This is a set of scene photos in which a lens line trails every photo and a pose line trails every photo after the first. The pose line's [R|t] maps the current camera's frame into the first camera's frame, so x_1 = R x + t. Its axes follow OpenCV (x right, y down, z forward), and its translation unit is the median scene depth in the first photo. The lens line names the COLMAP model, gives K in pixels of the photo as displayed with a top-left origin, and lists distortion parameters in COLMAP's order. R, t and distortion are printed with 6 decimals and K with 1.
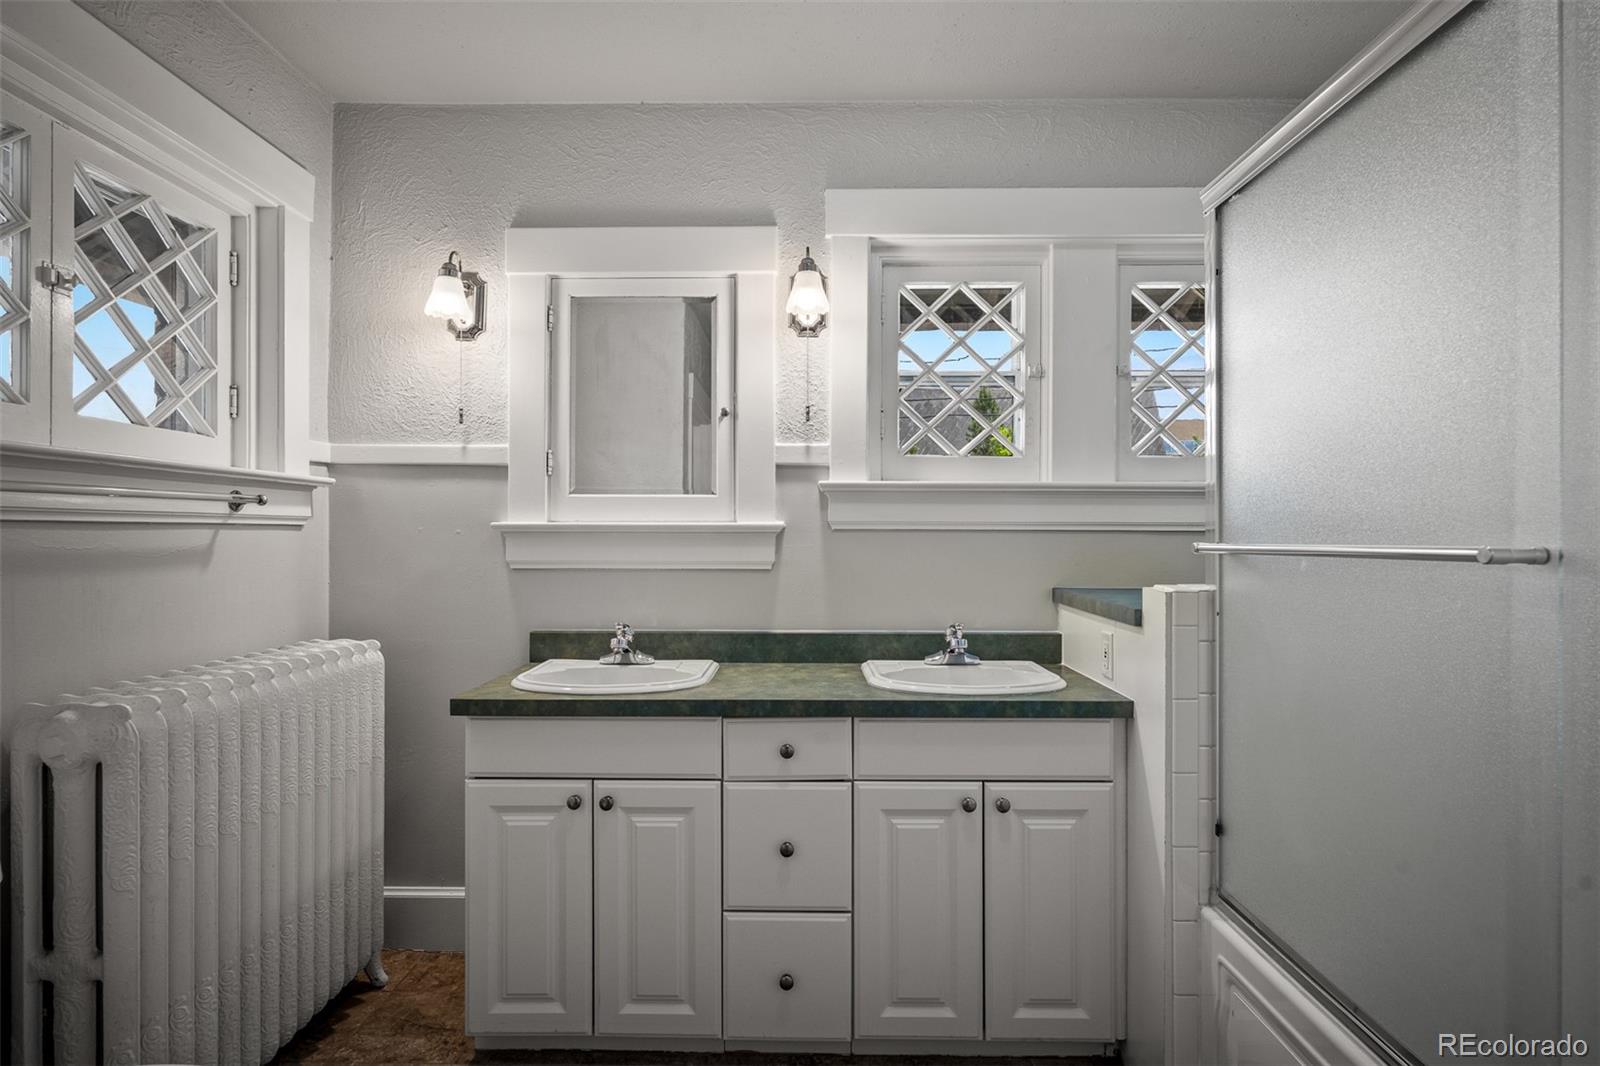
lens RADIAL K [[810.4, 0, 800.9], [0, 810.4, 536.5], [0, 0, 1]] dist [0.004982, 0.000778]
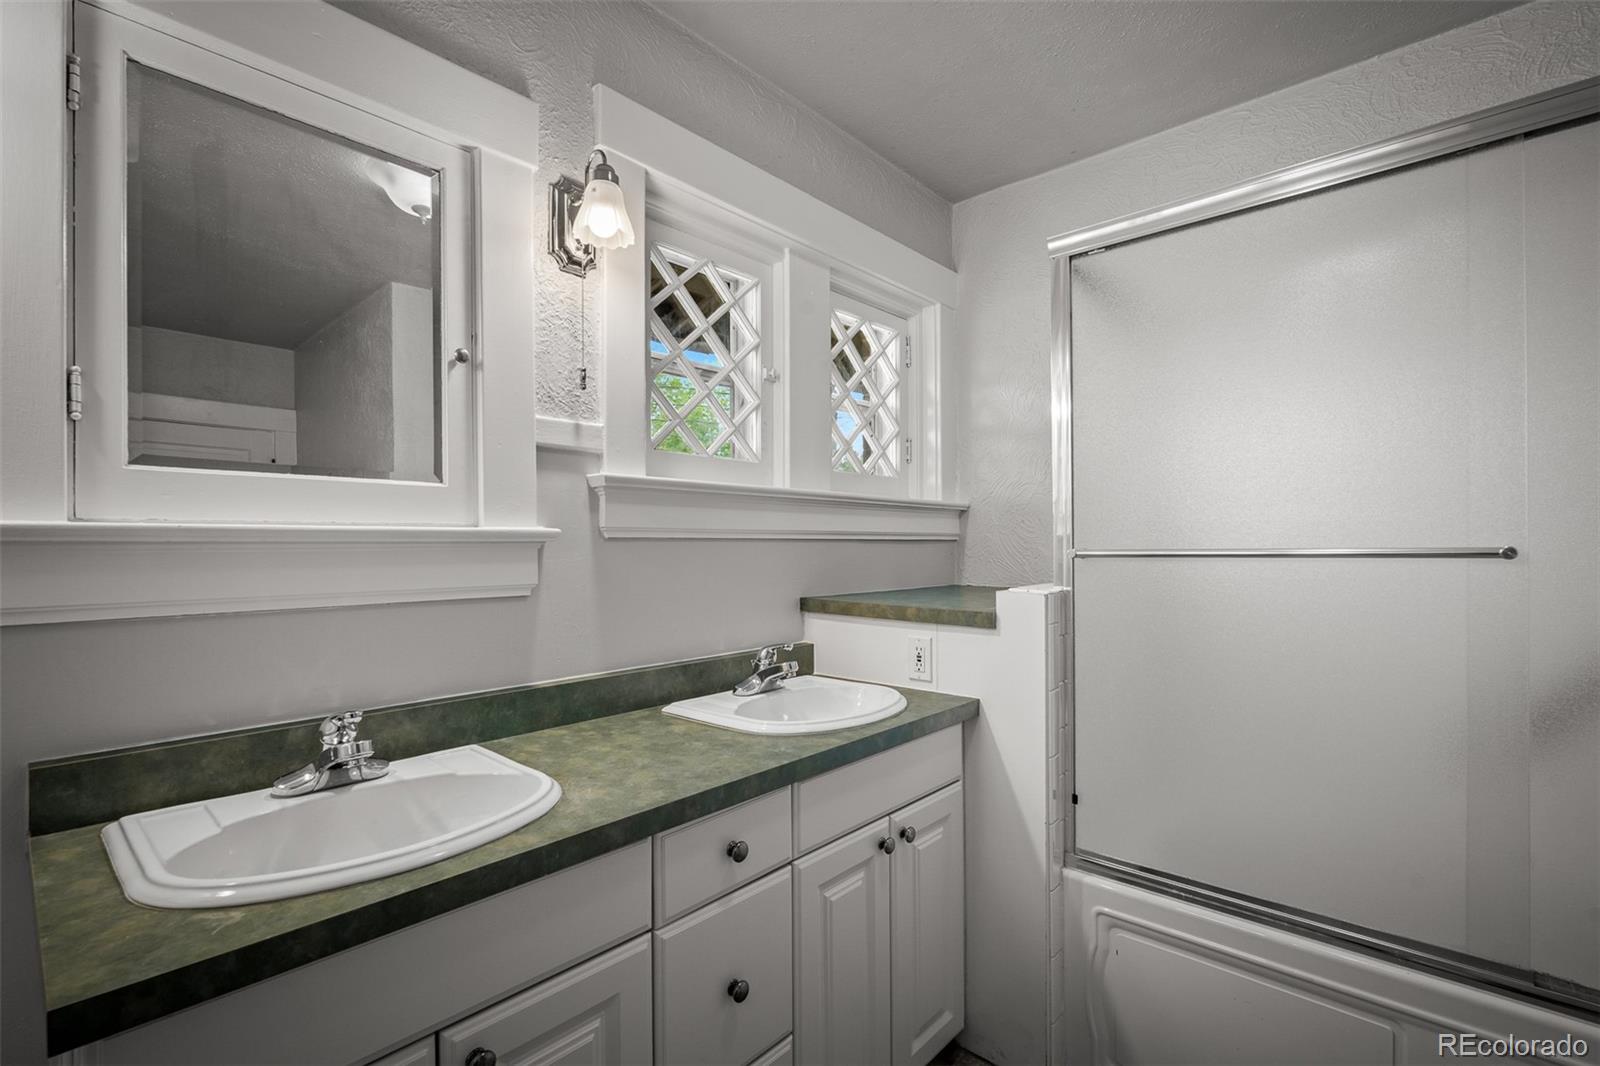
lens RADIAL K [[711.0, 0, 799.2], [0, 711.0, 552.9], [0, 0, 1]] dist [-0.008396, 0.002829]
pose [[0.671339, -0.014696, 0.741004, -0.338573], [0.007687, 0.999888, 0.012866, -0.001985], [-0.741110, -0.002941, 0.671377, 0.427274]]
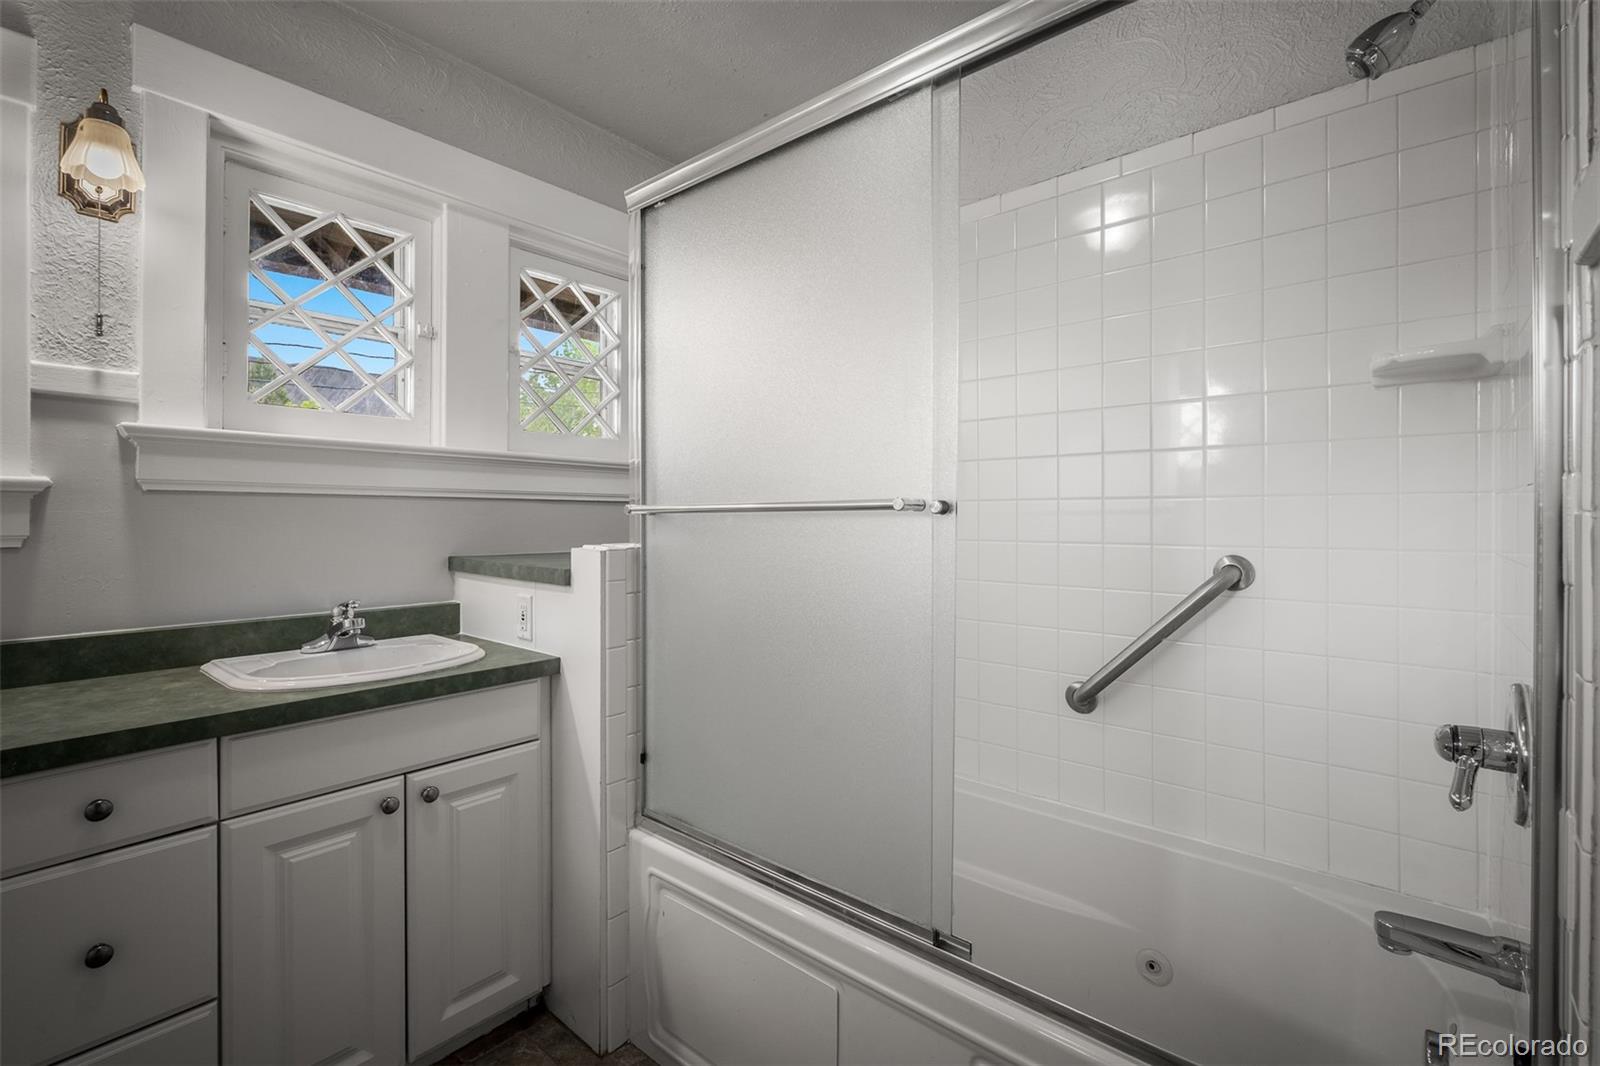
lens RADIAL K [[711.0, 0, 801.7], [0, 711.0, 516.4], [0, 0, 1]] dist [-0.008396, 0.002829]
pose [[0.639585, -0.000255, 0.768721, -0.073965], [0.002591, 0.999995, -0.001825, 0.017917], [-0.768716, 0.003159, 0.639582, 0.134634]]
